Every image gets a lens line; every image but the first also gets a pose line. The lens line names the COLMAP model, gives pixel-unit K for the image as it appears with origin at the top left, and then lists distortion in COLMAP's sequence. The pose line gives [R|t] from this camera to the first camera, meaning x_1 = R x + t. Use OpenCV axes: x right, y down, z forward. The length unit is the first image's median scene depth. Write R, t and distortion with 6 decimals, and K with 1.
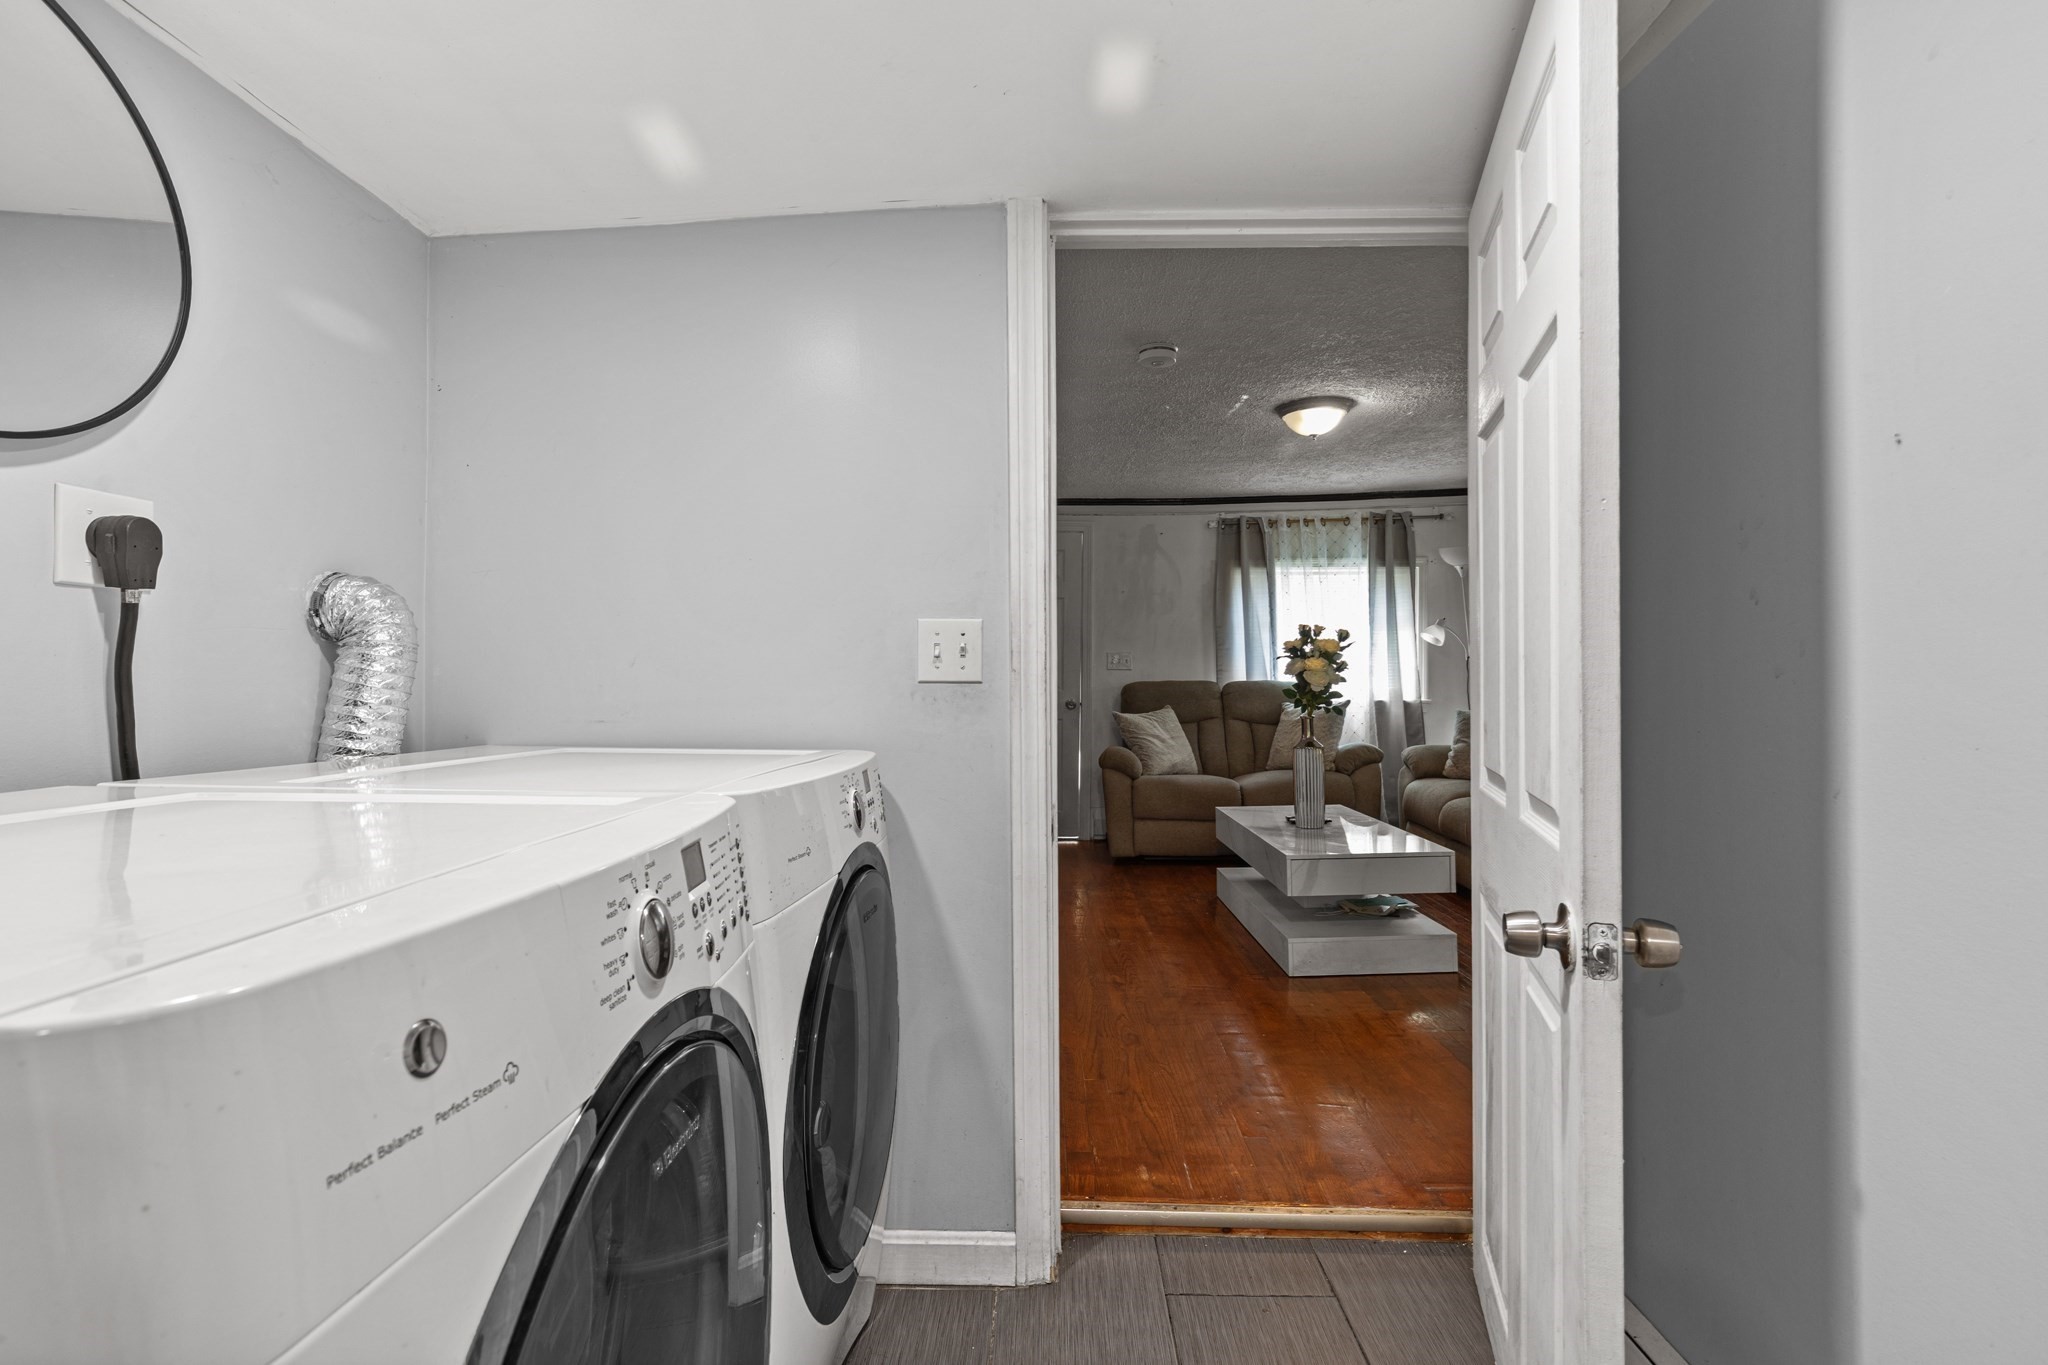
lens RADIAL K [[934.7, 0, 1032.9], [0, 934.7, 697.0], [0, 0, 1]] dist [0.003632, 0.000090]
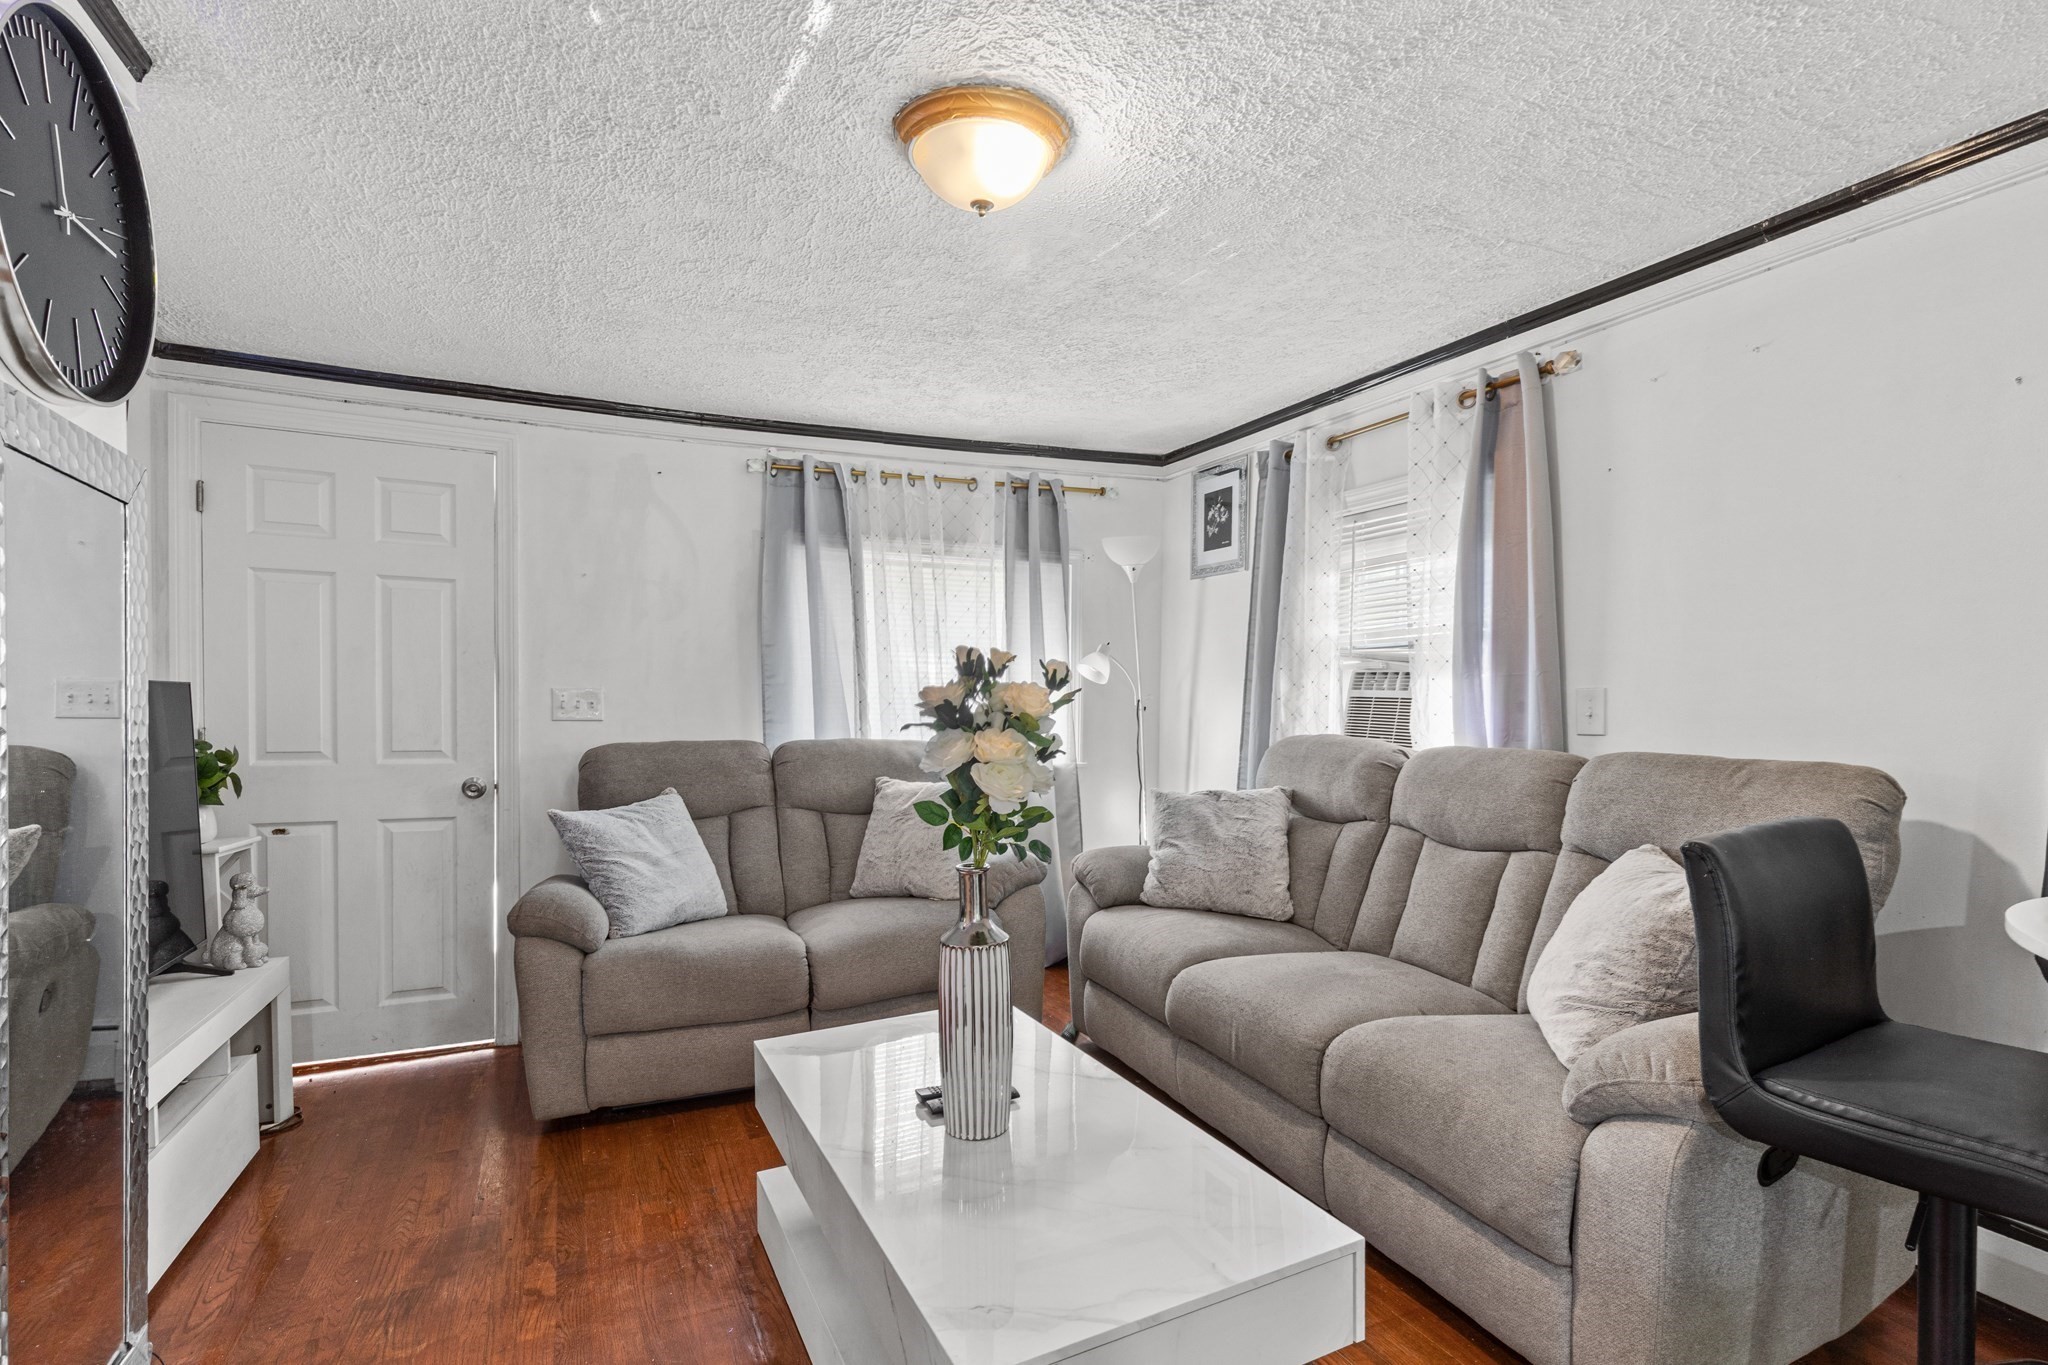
lens RADIAL K [[934.7, 0, 1032.9], [0, 934.7, 697.0], [0, 0, 1]] dist [0.003632, 0.000090]
pose [[0.894291, 0.002292, 0.447479, 0.091316], [0.006907, 0.999797, -0.018924, -0.032900], [-0.447432, 0.020014, 0.894094, 0.428304]]
